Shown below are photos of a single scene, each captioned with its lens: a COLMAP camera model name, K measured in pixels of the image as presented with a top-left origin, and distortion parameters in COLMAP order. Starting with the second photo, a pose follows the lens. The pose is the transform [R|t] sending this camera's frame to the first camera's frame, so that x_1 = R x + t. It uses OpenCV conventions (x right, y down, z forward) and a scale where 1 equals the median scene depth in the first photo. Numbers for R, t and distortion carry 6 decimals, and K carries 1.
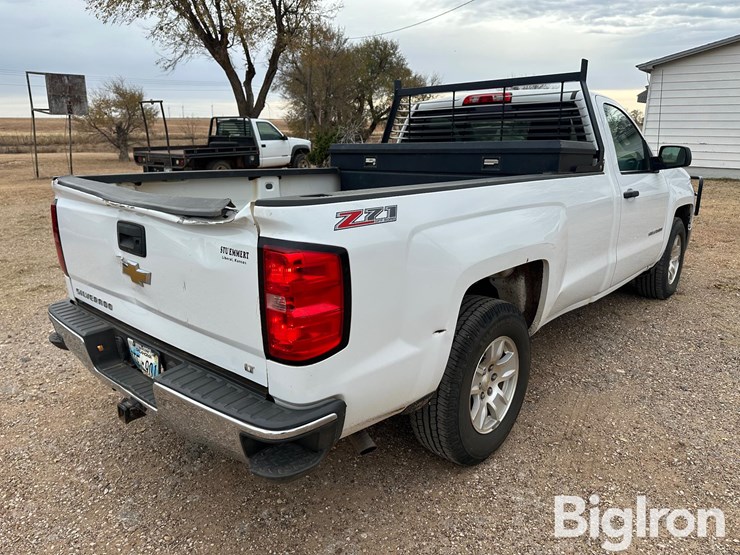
lens RADIAL K [[522.9, 0, 370.0], [0, 522.9, 277.5], [0, 0, 1]] dist [0.054880, -0.059830]
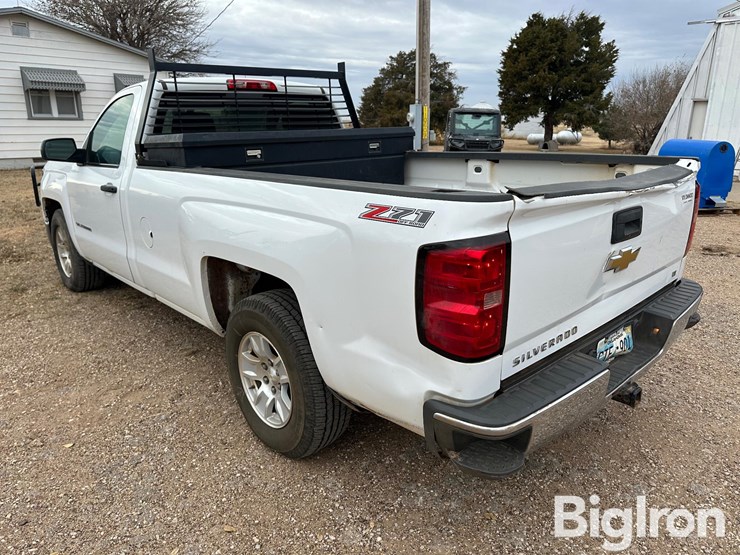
lens RADIAL K [[525.9, 0, 367.4], [0, 525.9, 273.3], [0, 0, 1]] dist [0.058085, -0.073049]
pose [[0.100176, -0.274470, 0.956363, -0.824575], [0.263880, 0.934106, 0.240442, -0.199158], [-0.959339, 0.228279, 0.166003, 0.734502]]
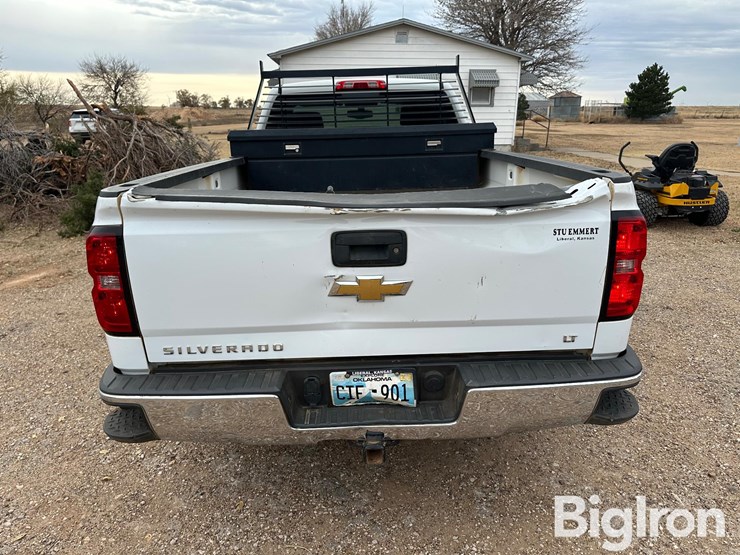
lens RADIAL K [[525.9, 0, 367.4], [0, 525.9, 273.3], [0, 0, 1]] dist [0.058085, -0.073049]
pose [[0.735456, -0.203317, 0.646349, -0.560239], [0.189816, 0.977545, 0.091514, -0.062747], [-0.650442, 0.055383, 0.757534, 0.203136]]
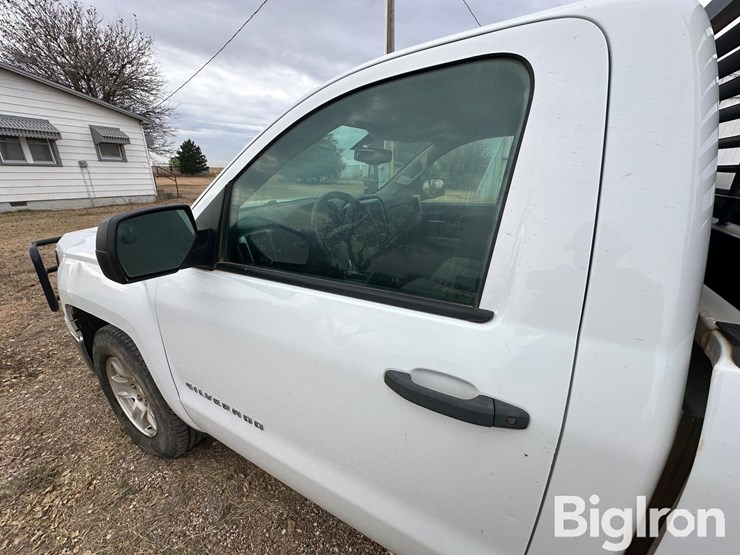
lens RADIAL K [[298.8, 0, 370.0], [0, 298.8, 277.5], [0, 0, 1]] dist [-0.001025, -0.000159]
pose [[-0.214910, -0.330903, 0.918867, -0.071549], [0.251034, 0.890523, 0.379408, -0.348195], [-0.943820, 0.312206, -0.108314, 1.304515]]
